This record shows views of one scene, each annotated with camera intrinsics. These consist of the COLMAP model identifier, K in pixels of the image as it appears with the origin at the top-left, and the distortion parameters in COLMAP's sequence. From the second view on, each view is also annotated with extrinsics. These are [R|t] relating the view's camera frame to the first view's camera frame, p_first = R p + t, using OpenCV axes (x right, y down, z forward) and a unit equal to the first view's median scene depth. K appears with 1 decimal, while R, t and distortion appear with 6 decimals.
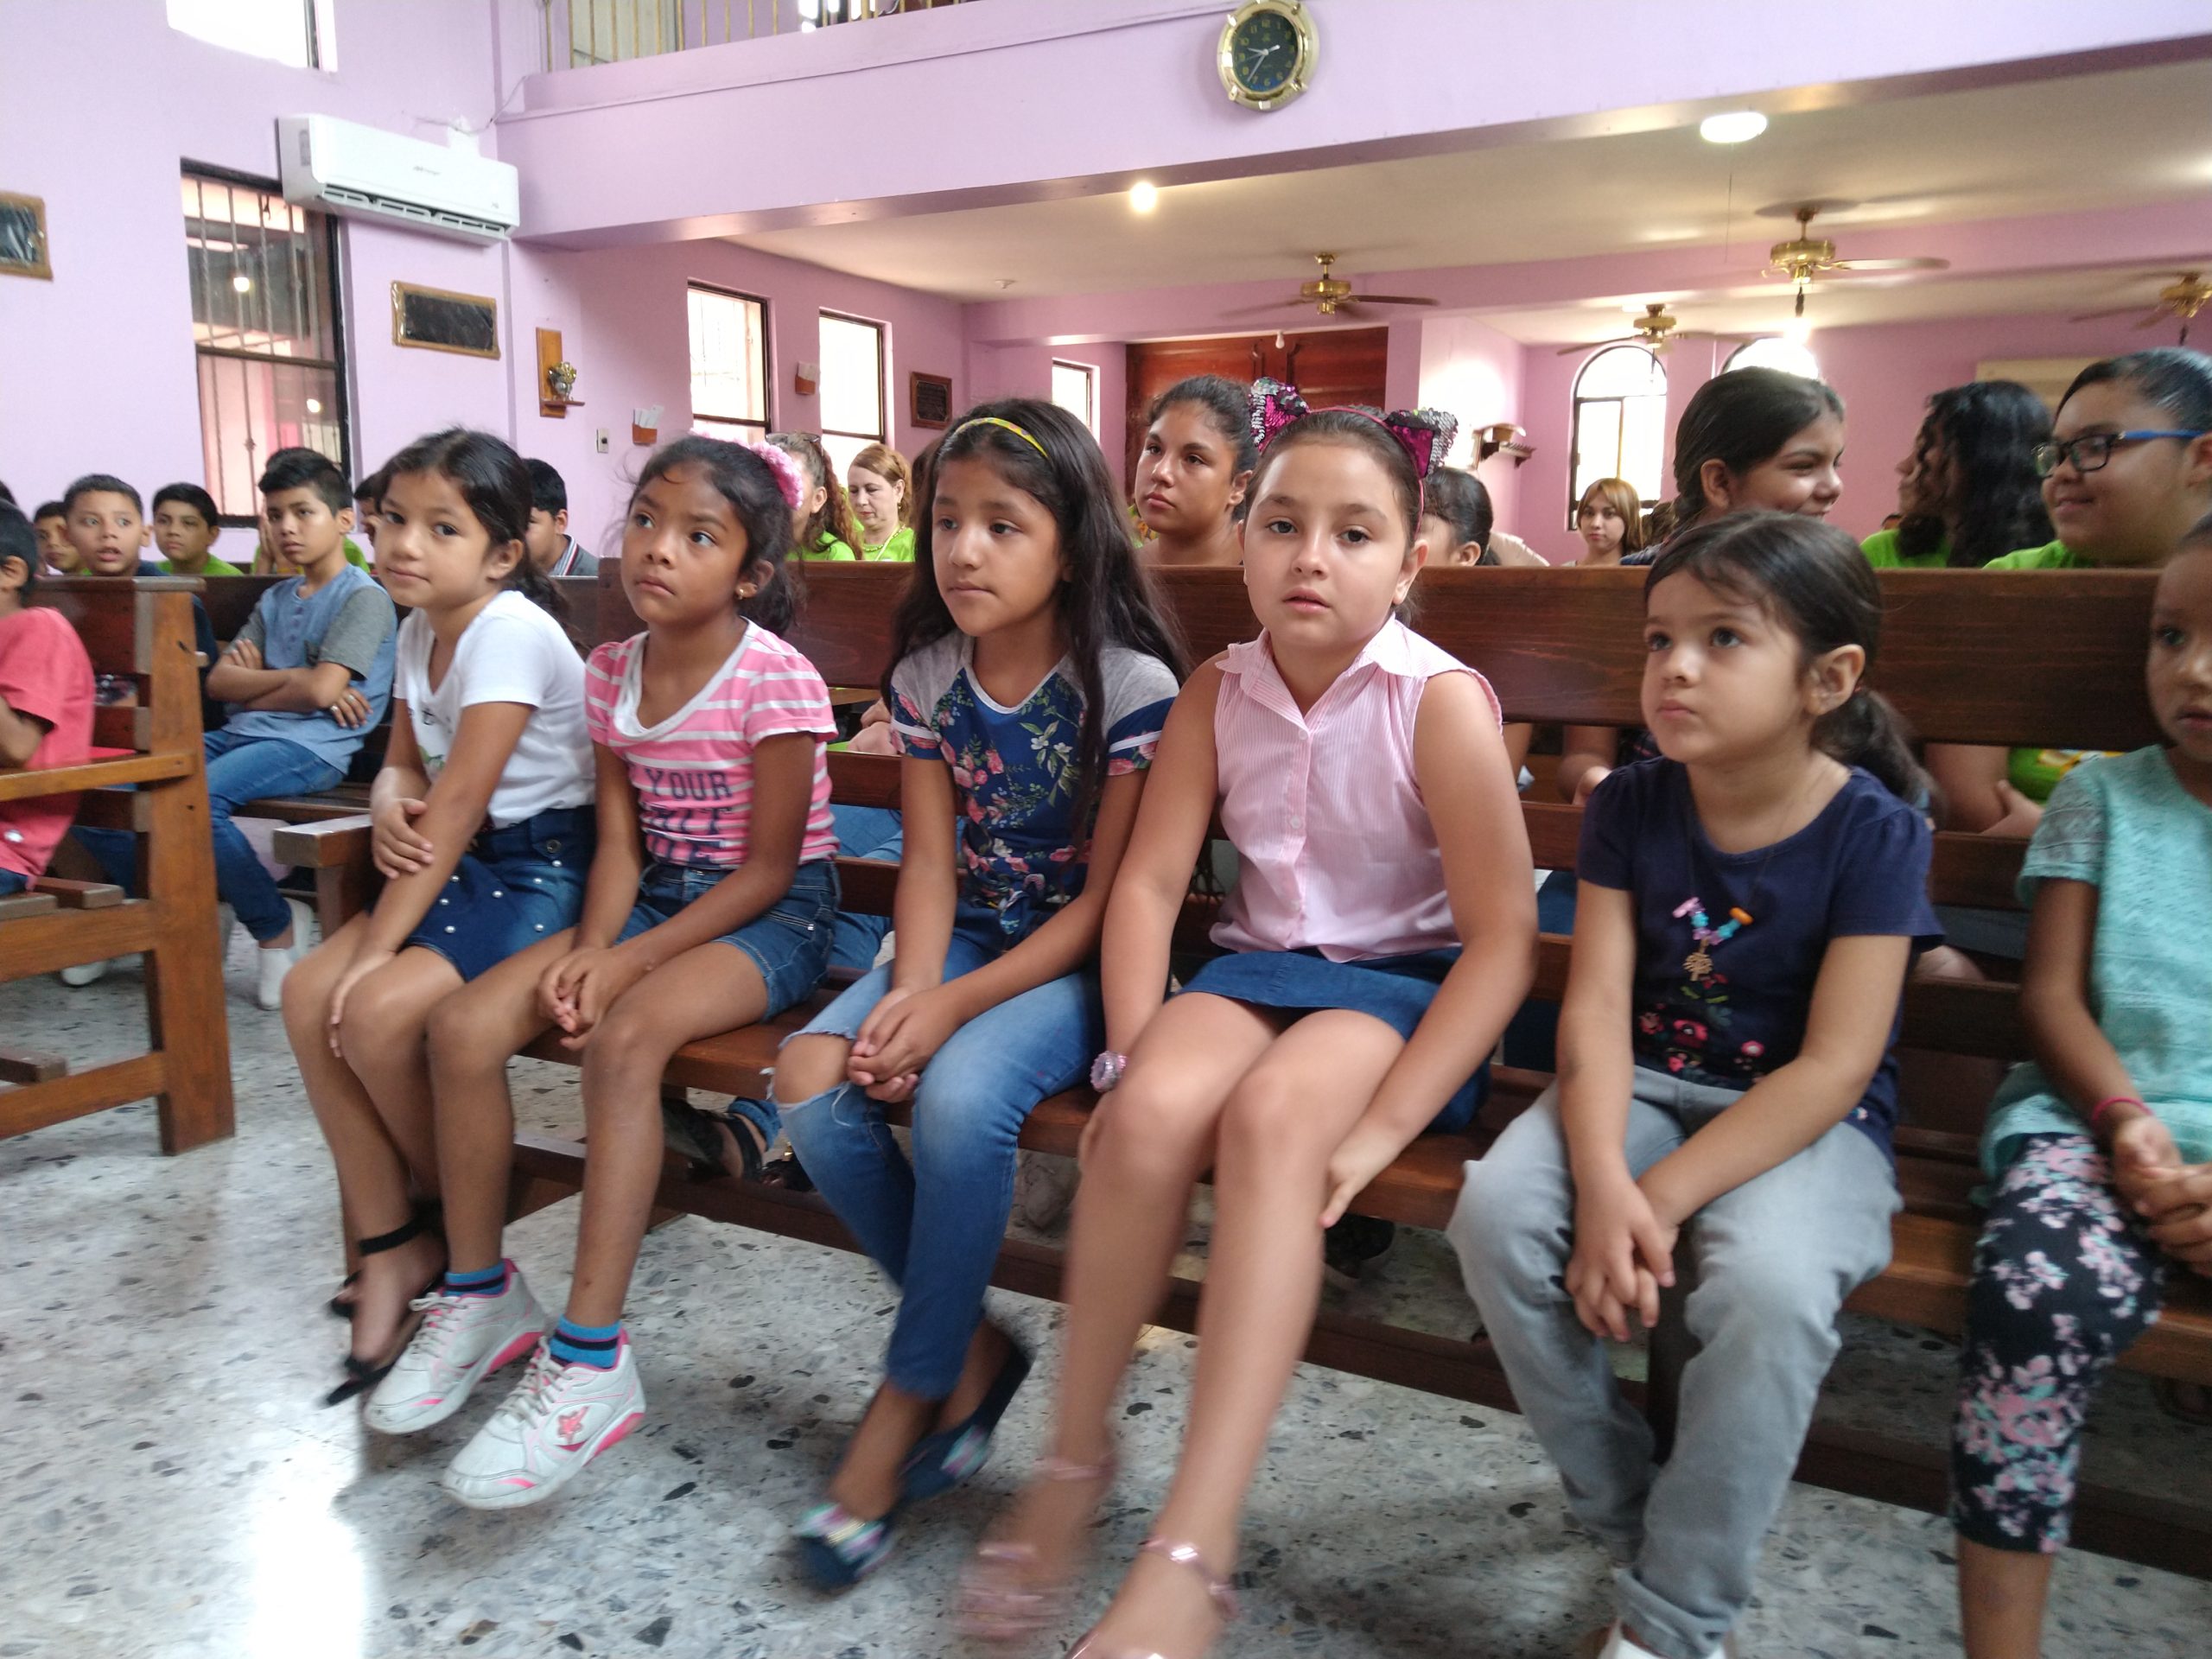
lens RADIAL K [[1682.6, 0, 1106.0], [0, 1682.6, 829.5], [0, 0, 1]] dist [0.010326, 0.000137]
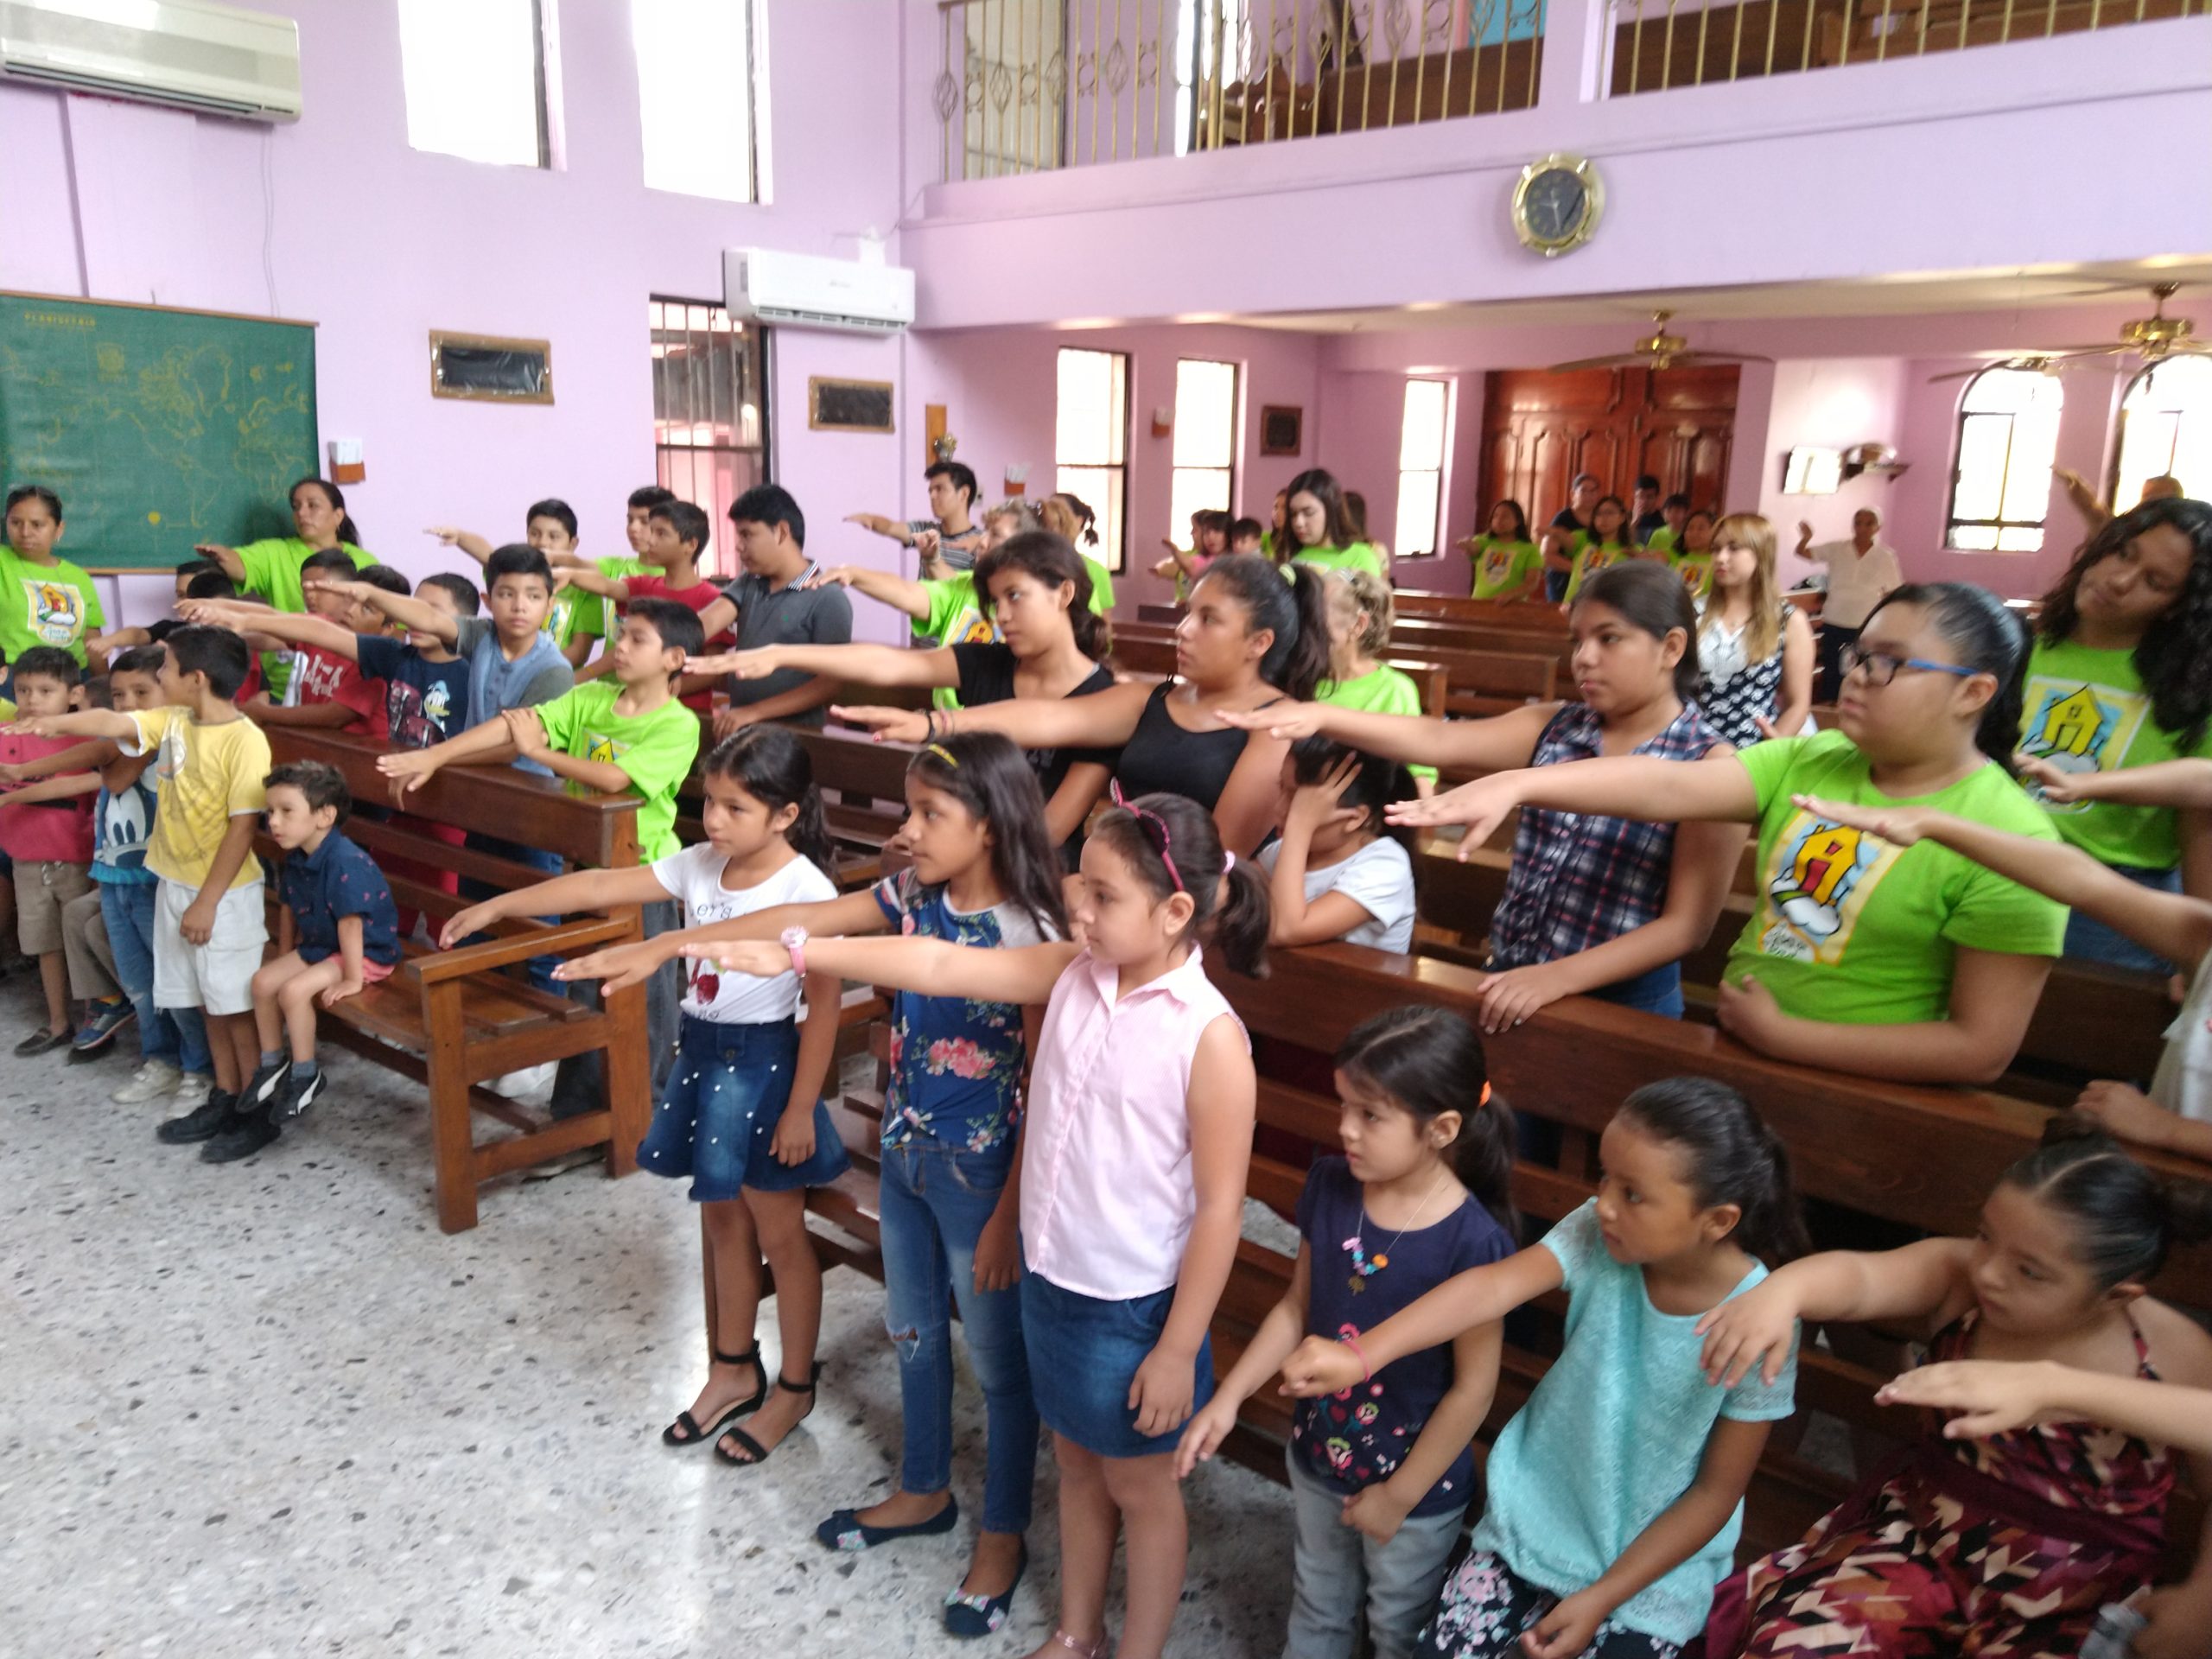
lens RADIAL K [[1702.6, 0, 1106.0], [0, 1702.6, 829.5], [0, 0, 1]] dist [0.083469, -0.076055]
pose [[0.971262, 0.065041, -0.228955, 0.094047], [-0.052266, 0.996742, 0.061433, -0.109952], [0.232204, -0.047701, 0.971497, -0.171536]]
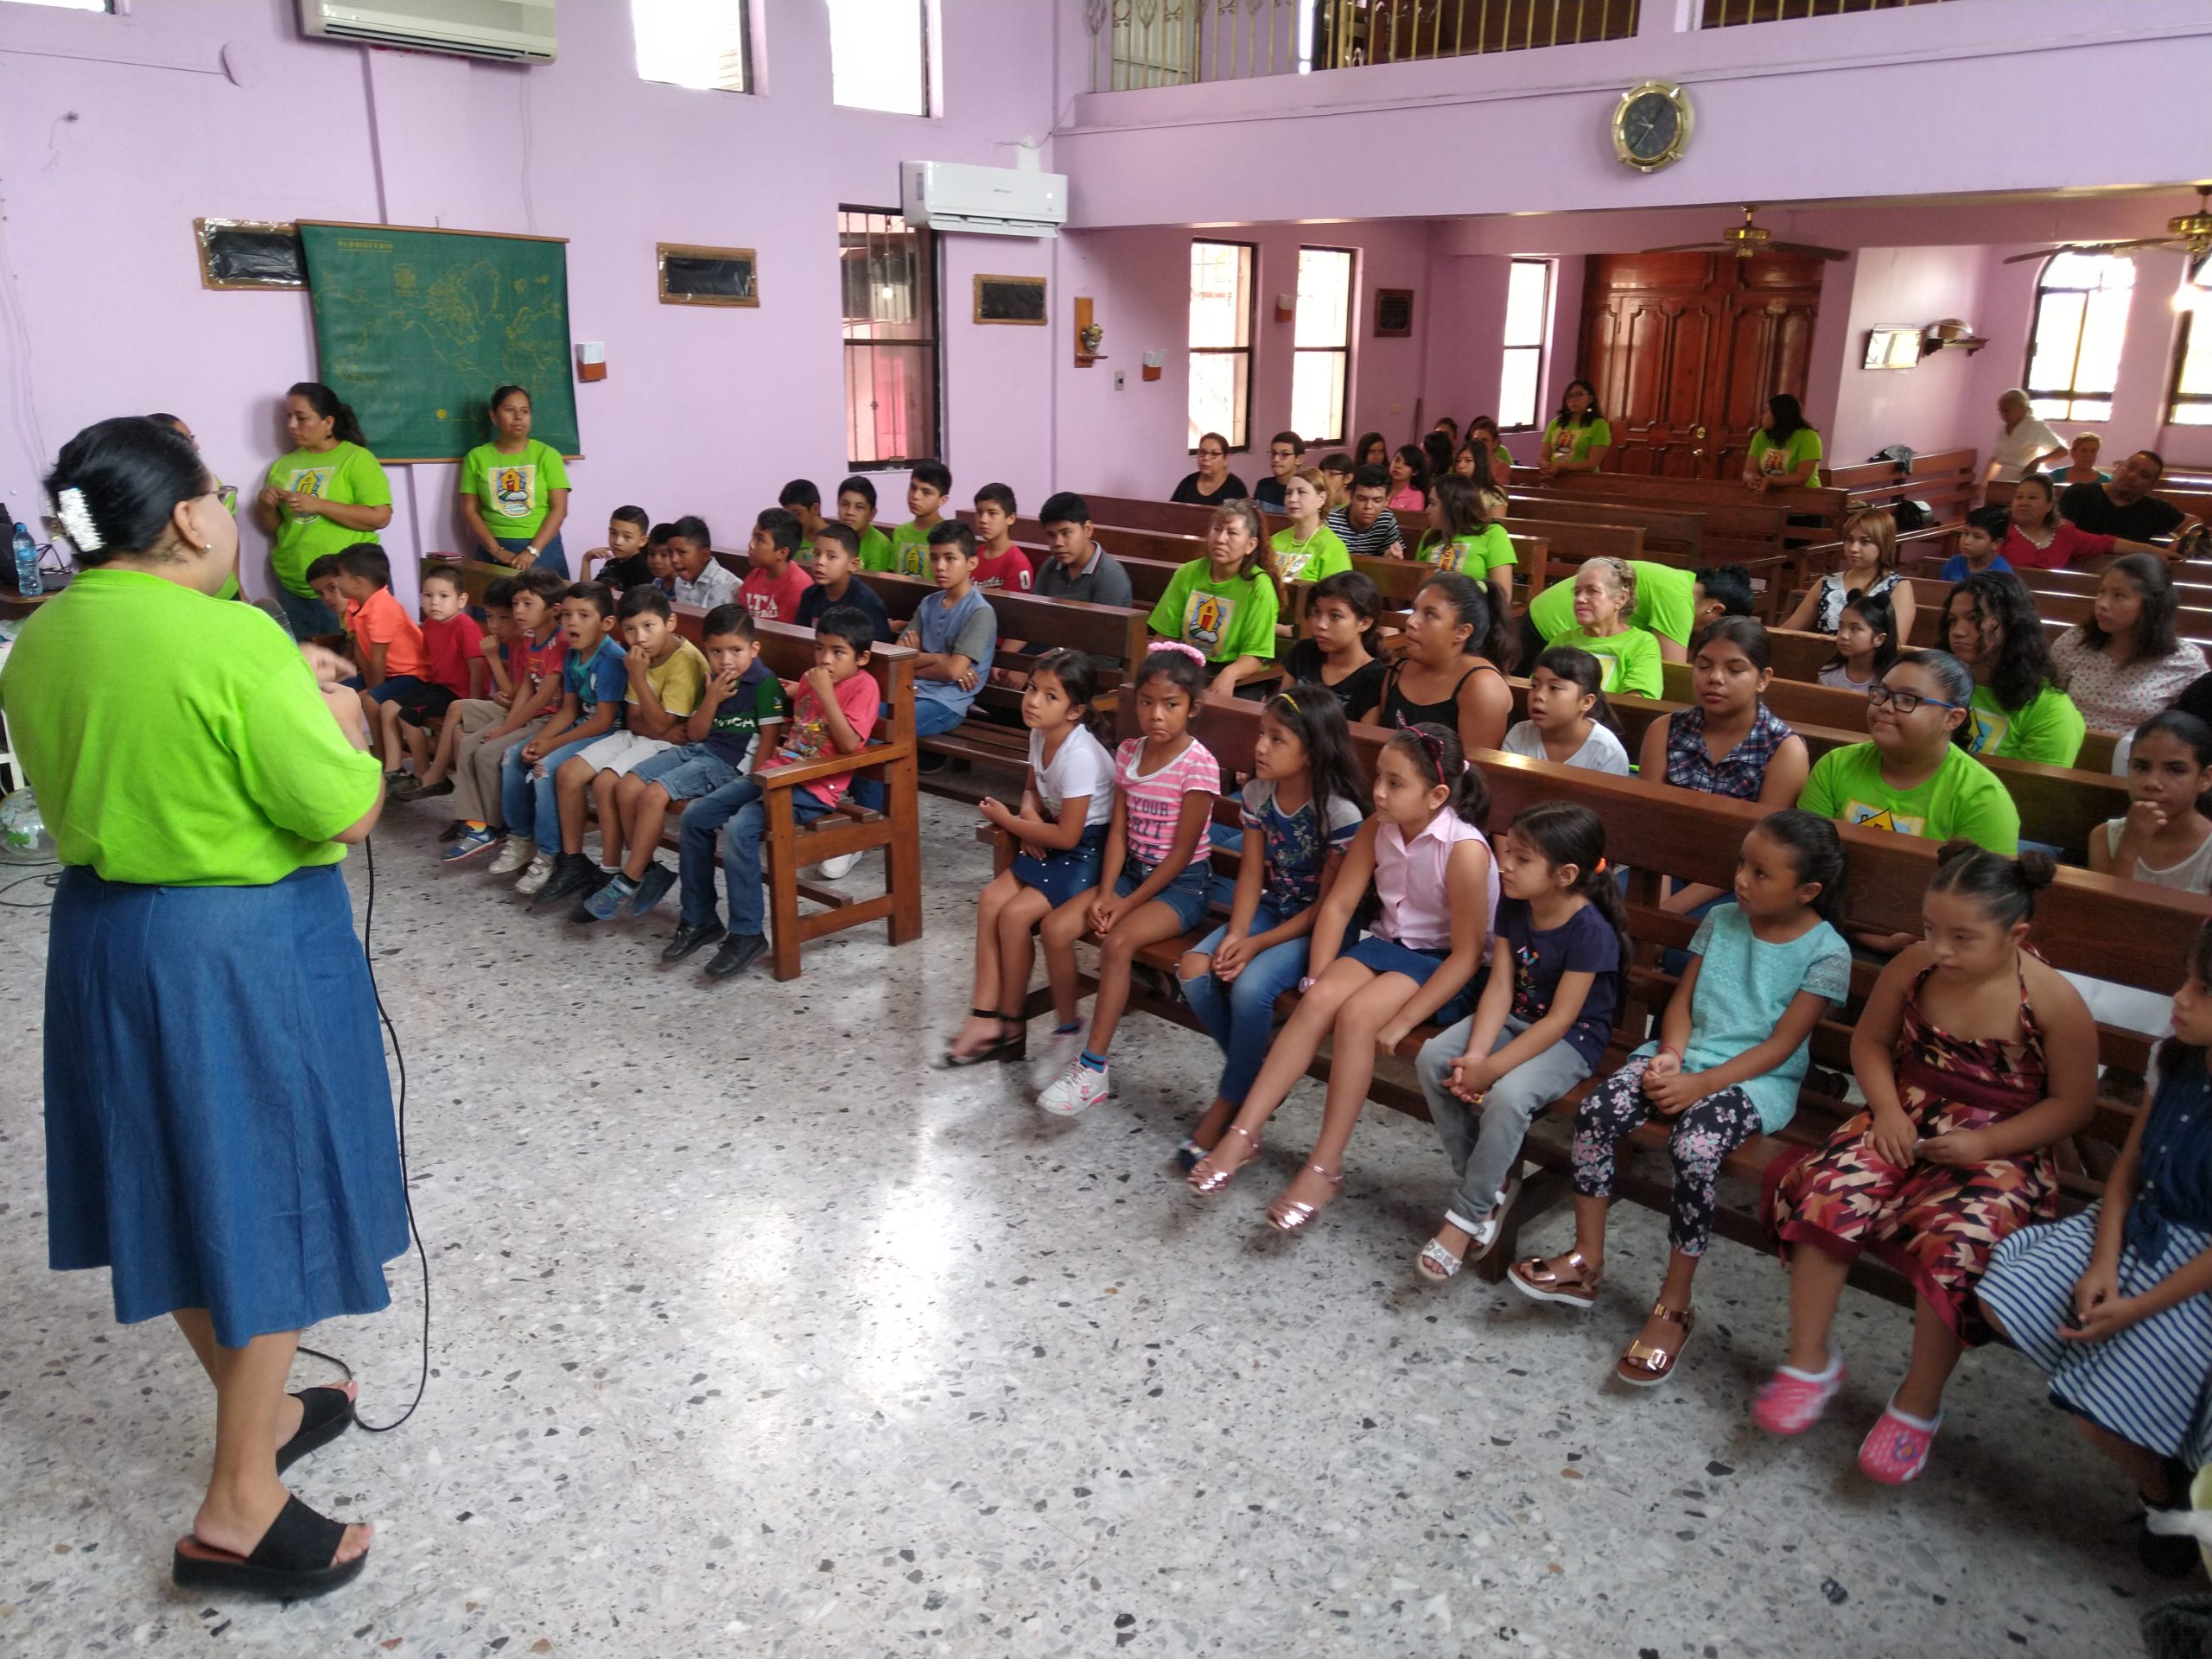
lens RADIAL K [[1703.2, 0, 1147.4], [0, 1703.2, 815.3], [0, 0, 1]] dist [0.116635, -0.136011]
pose [[0.964822, 0.083698, -0.249223, 0.098552], [-0.051212, 0.989644, 0.134100, -0.111783], [0.257866, -0.116619, 0.959117, -0.378446]]
